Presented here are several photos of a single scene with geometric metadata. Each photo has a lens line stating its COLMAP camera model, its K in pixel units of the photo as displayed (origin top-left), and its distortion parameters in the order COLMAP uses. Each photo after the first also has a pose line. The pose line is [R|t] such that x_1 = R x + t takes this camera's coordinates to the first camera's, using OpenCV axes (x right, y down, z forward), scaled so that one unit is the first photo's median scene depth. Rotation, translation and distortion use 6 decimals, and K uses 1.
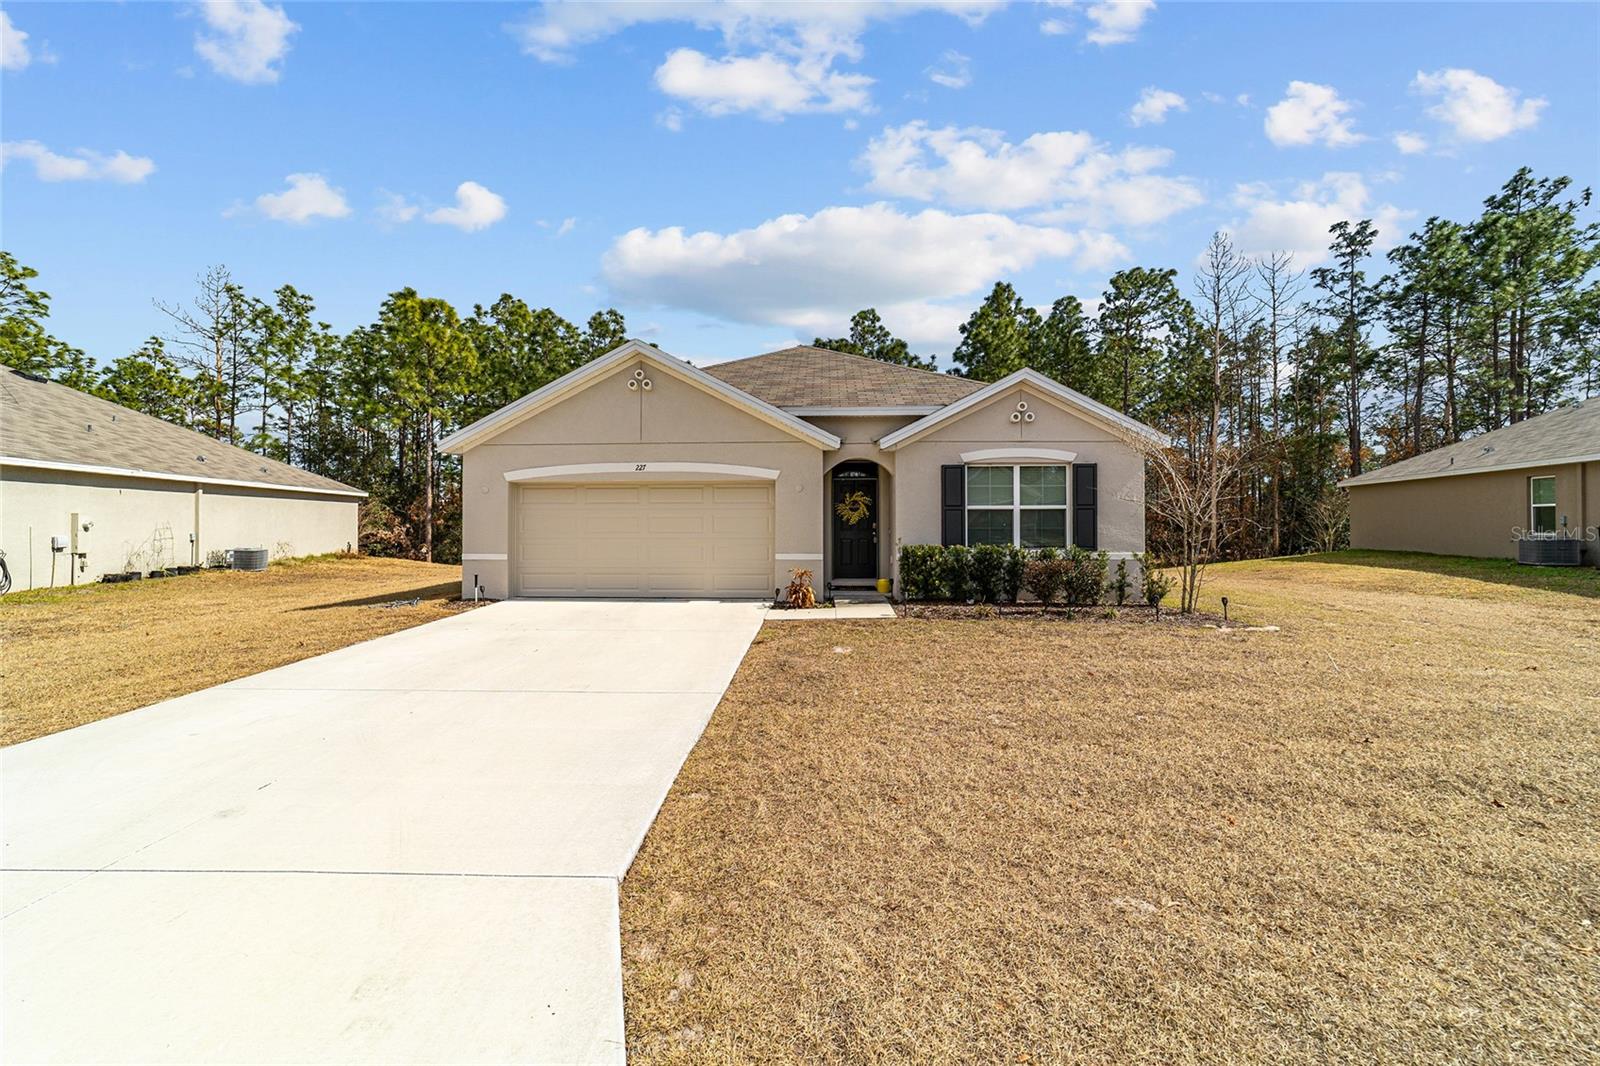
lens RADIAL K [[614.3, 0, 813.6], [0, 614.3, 519.4], [0, 0, 1]] dist [-0.012239, 0.006606]
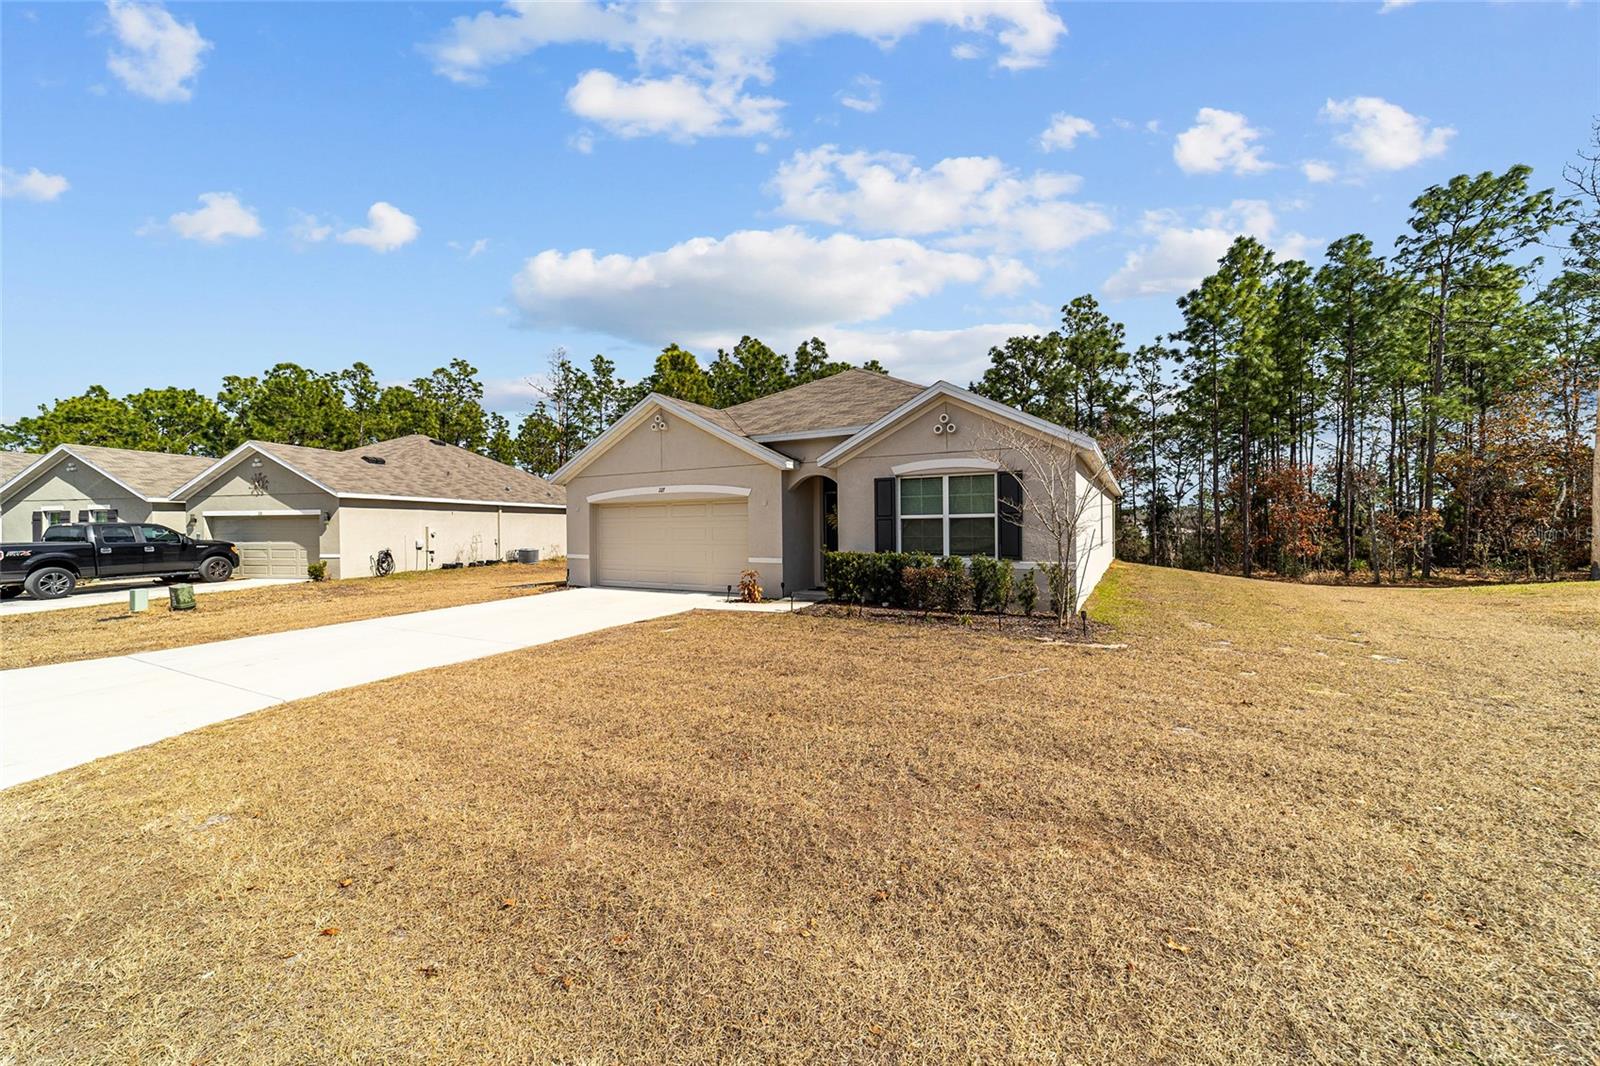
lens RADIAL K [[614.3, 0, 805.4], [0, 614.3, 530.0], [0, 0, 1]] dist [-0.012239, 0.006606]
pose [[0.891948, -0.004139, -0.452118, 0.379163], [0.008402, 0.999937, 0.007421, -0.004086], [0.452059, -0.010418, 0.891927, -0.019410]]
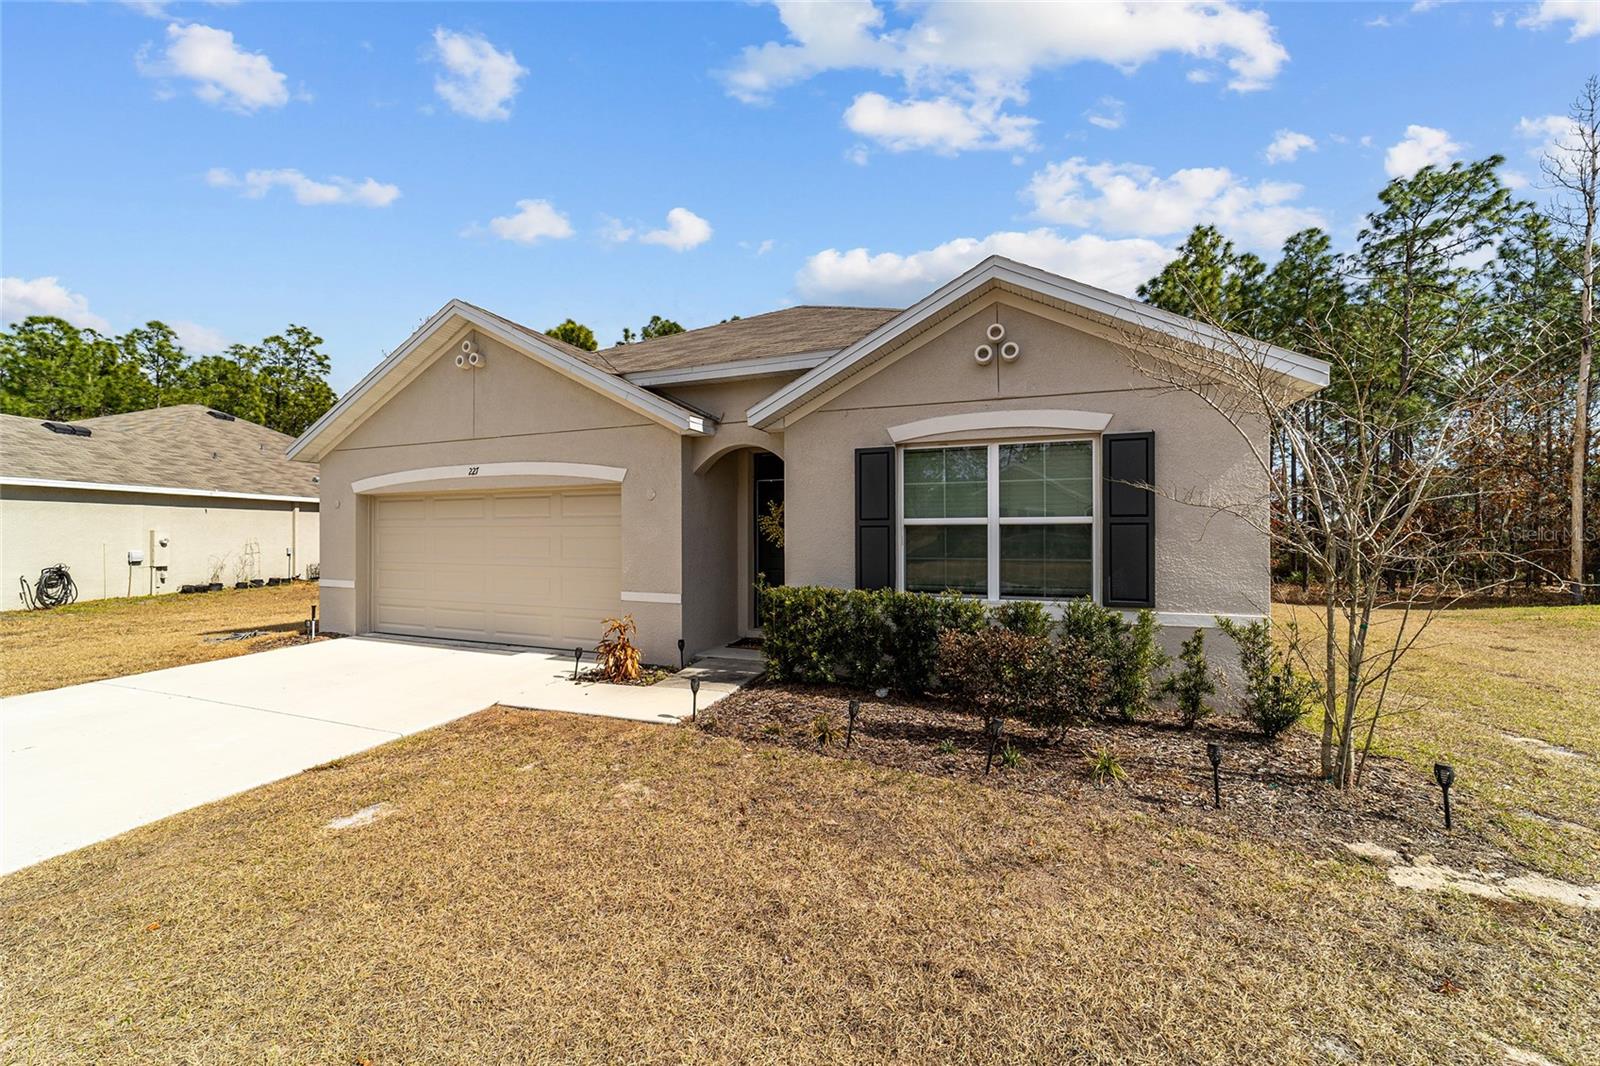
lens RADIAL K [[614.3, 0, 802.0], [0, 614.3, 533.4], [0, 0, 1]] dist [-0.012239, 0.006606]
pose [[0.942753, 0.001017, -0.333489, 0.227532], [0.000208, 0.999993, 0.003639, -0.006988], [0.333490, -0.003500, 0.942747, 0.277244]]
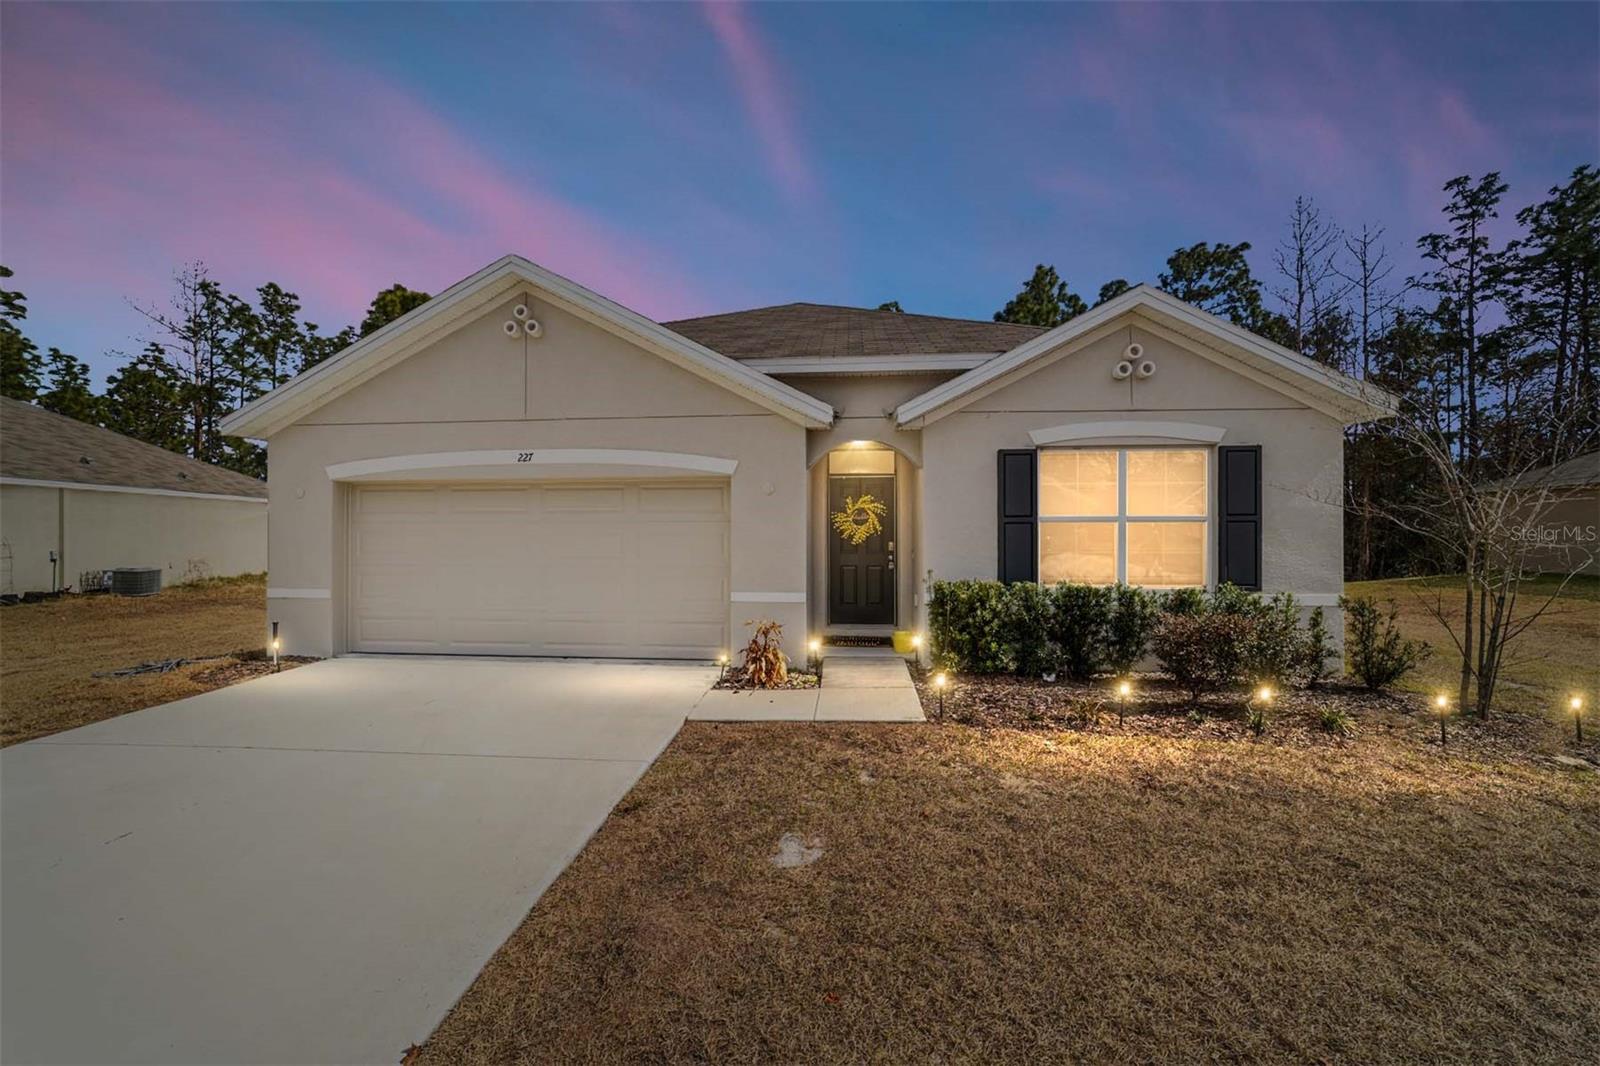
lens RADIAL K [[614.3, 0, 808.1], [0, 614.3, 530.1], [0, 0, 1]] dist [-0.012239, 0.006606]
pose [[0.998724, 0.000395, -0.050507, 0.031568], [-0.000436, 1.000000, -0.000796, -0.004819], [0.050507, 0.000817, 0.998723, 0.241206]]
